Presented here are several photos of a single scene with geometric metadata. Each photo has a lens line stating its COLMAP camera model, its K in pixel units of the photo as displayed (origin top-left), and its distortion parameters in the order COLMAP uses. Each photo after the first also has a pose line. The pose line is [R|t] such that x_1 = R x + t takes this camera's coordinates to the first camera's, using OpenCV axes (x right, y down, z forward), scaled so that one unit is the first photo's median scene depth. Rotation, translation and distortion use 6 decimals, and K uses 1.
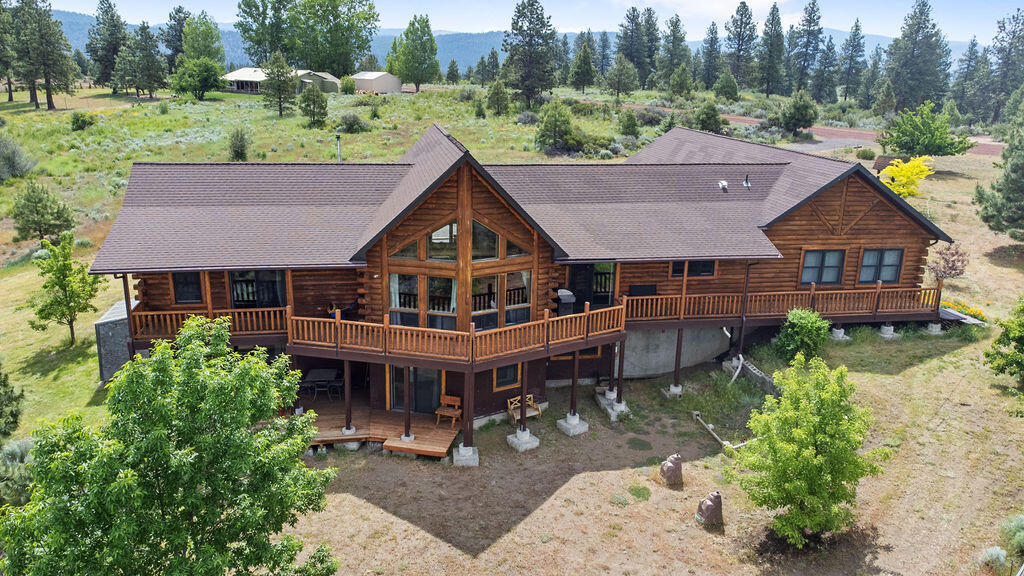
lens RADIAL K [[766.7, 0, 512.4], [0, 766.7, 285.5], [0, 0, 1]] dist [0.015210, 0.054476]
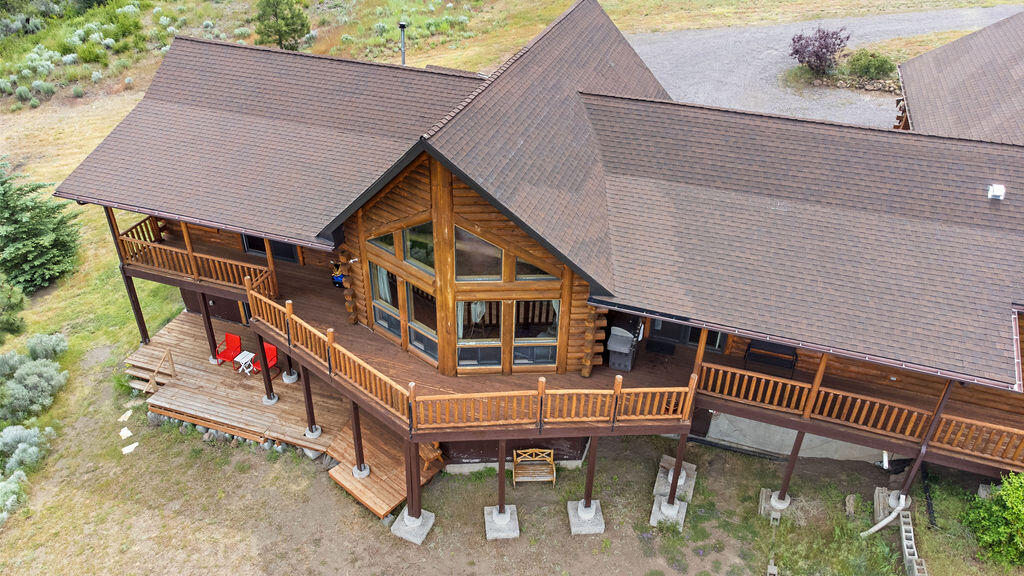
lens RADIAL K [[766.7, 0, 513.3], [0, 766.7, 286.0], [0, 0, 1]] dist [0.015210, 0.054476]
pose [[0.877286, 0.260971, -0.402819, 0.230866], [-0.130282, 0.937231, 0.323459, -0.219079], [0.461947, -0.231286, 0.856219, 0.380830]]
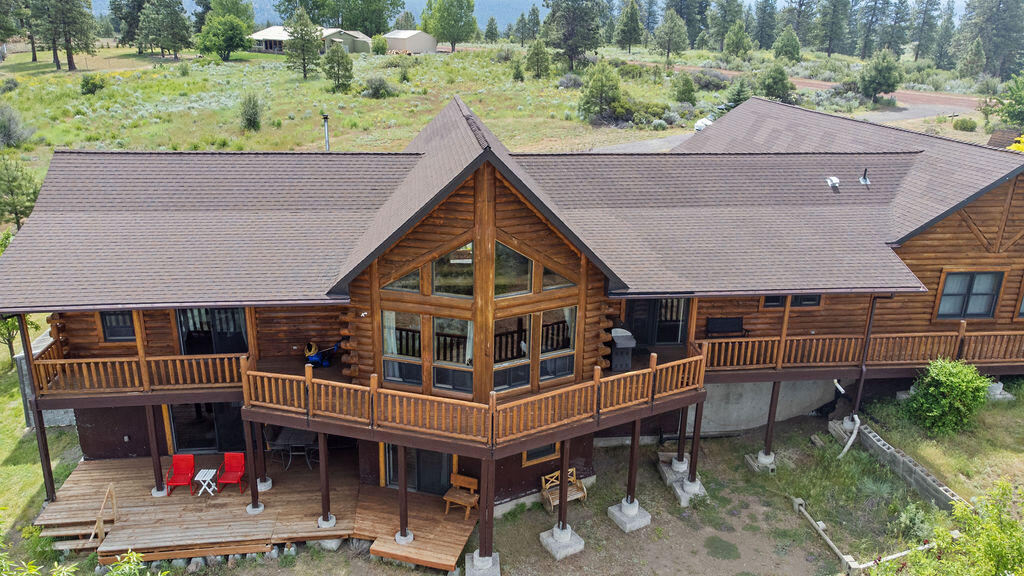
lens RADIAL K [[766.7, 0, 512.4], [0, 766.7, 286.0], [0, 0, 1]] dist [0.015210, 0.054476]
pose [[0.998684, 0.014725, -0.049127, -0.000806], [-0.012236, 0.998645, 0.050579, -0.068673], [0.049805, -0.049911, 0.997511, 0.245764]]
